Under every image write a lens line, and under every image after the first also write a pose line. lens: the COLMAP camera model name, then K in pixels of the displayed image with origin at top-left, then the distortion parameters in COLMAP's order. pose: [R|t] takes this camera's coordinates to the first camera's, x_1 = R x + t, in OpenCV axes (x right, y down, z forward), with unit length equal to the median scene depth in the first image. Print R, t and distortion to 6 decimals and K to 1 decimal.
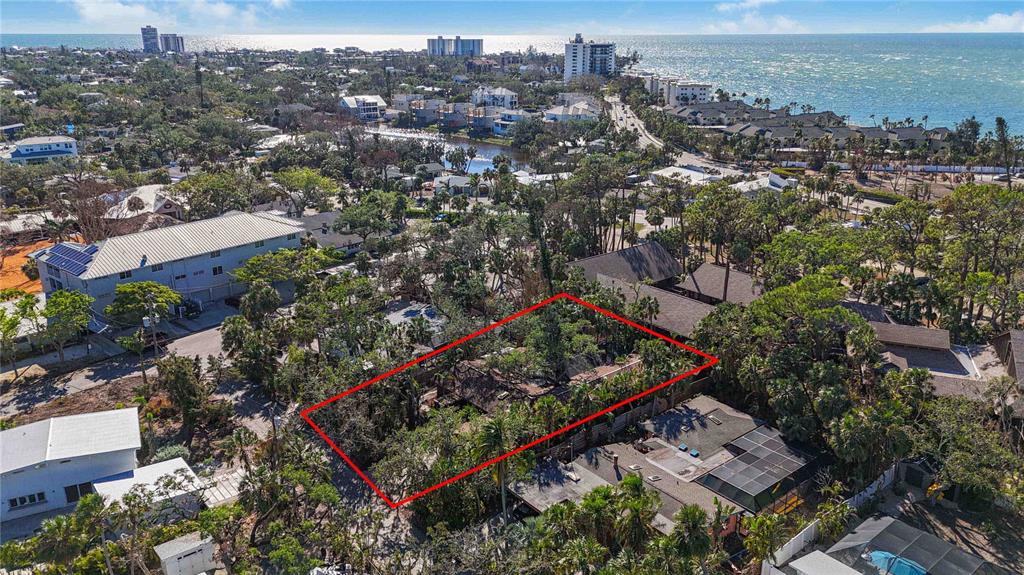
lens RADIAL K [[751.4, 0, 512.0], [0, 751.4, 287.5], [0, 0, 1]] dist [0.073257, -0.074314]
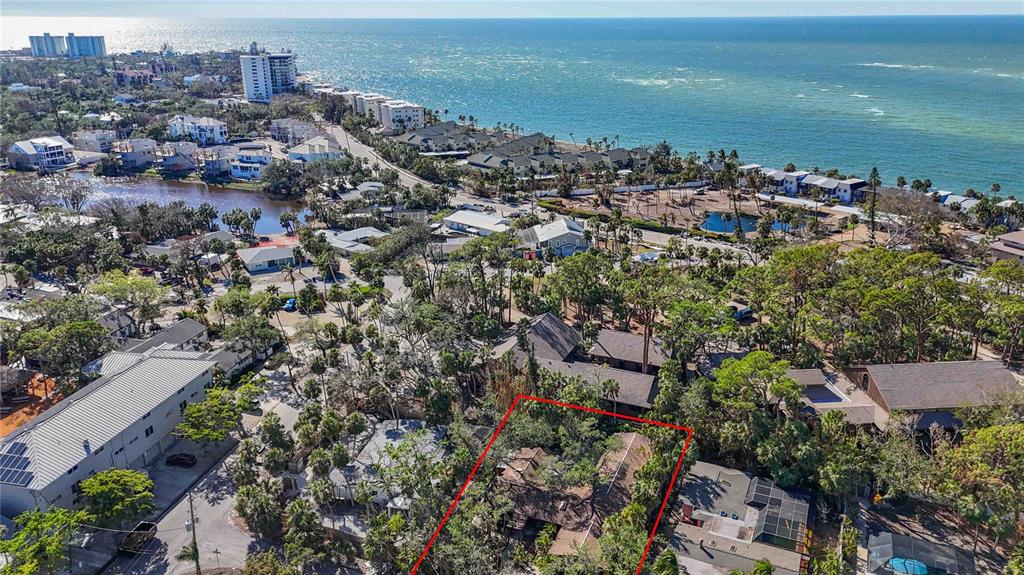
lens RADIAL K [[751.4, 0, 512.0], [0, 751.4, 287.5], [0, 0, 1]] dist [0.073257, -0.074314]
pose [[0.893070, -0.152234, 0.423380, -0.318276], [0.143735, 0.988241, 0.052148, -0.157231], [-0.426340, 0.014283, 0.904450, -0.012549]]
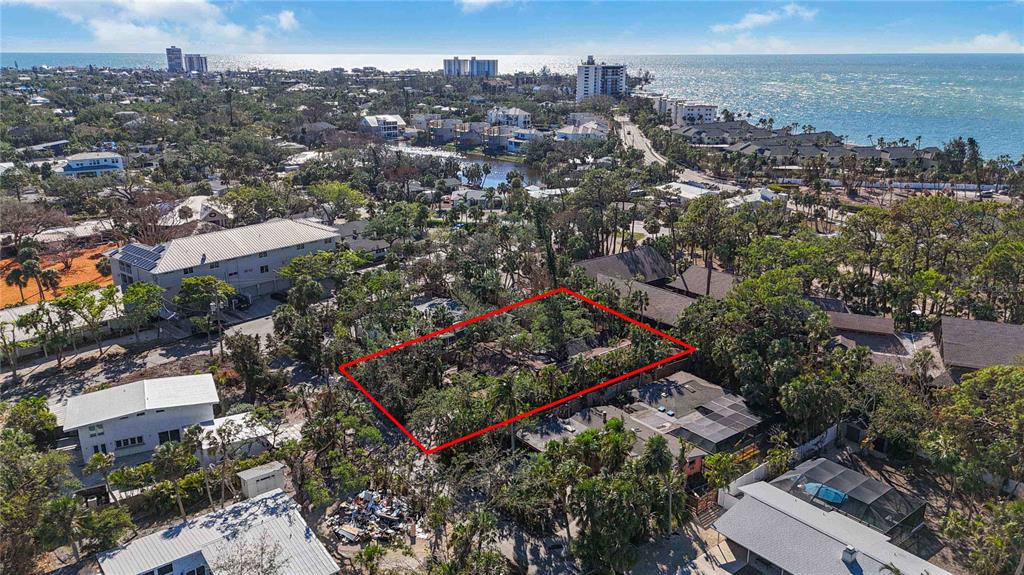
lens RADIAL K [[751.4, 0, 512.0], [0, 751.4, 287.5], [0, 0, 1]] dist [0.073257, -0.074314]
pose [[0.999828, 0.007086, -0.017144, 0.003363], [-0.007485, 0.999701, -0.023286, 0.025588], [0.016974, 0.023411, 0.999582, -0.115612]]
